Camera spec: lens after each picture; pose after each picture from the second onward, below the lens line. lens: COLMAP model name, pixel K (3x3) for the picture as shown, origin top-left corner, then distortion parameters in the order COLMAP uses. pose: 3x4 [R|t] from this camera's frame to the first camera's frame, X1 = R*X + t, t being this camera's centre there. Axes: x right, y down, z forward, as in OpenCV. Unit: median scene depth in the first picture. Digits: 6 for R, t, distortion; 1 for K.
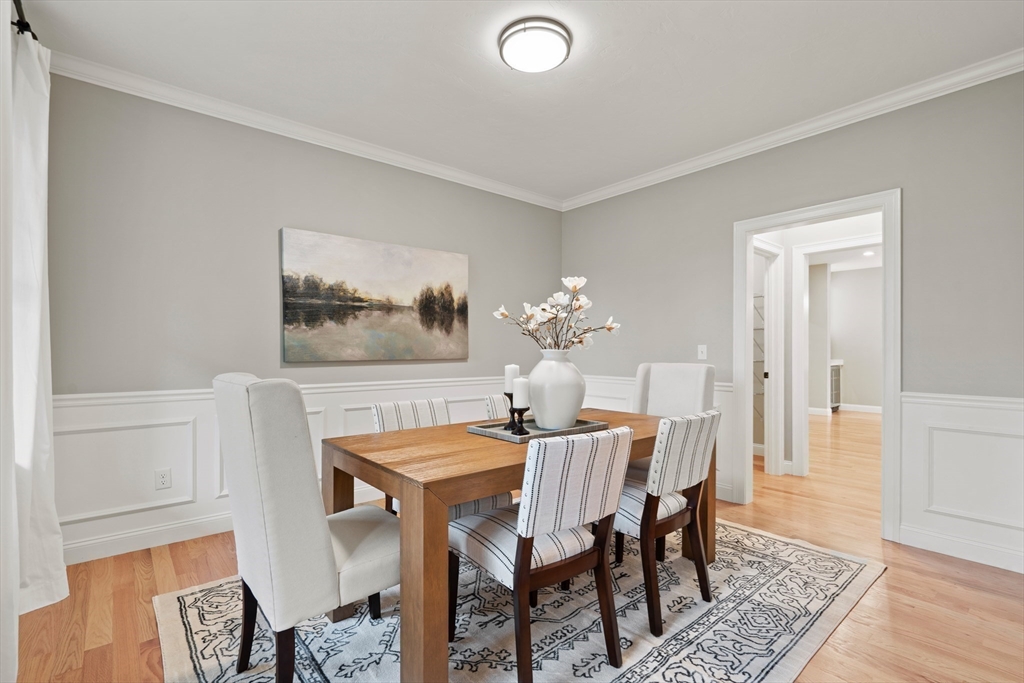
lens RADIAL K [[470.4, 0, 512.0], [0, 470.4, 341.5], [0, 0, 1]] dist [-0.000047, 0.000466]
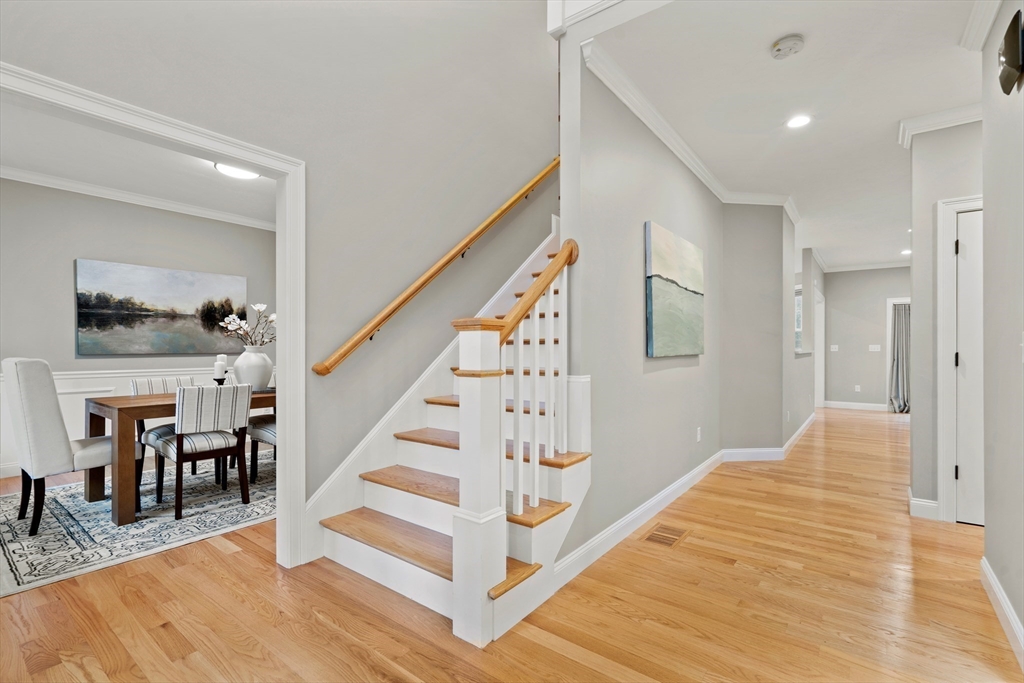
lens RADIAL K [[470.4, 0, 512.0], [0, 470.4, 341.5], [0, 0, 1]] dist [-0.000047, 0.000466]
pose [[0.978968, 0.004549, 0.203962, 0.460320], [-0.005091, 0.999985, 0.002133, -0.004676], [-0.203950, -0.003126, 0.978976, -0.591780]]
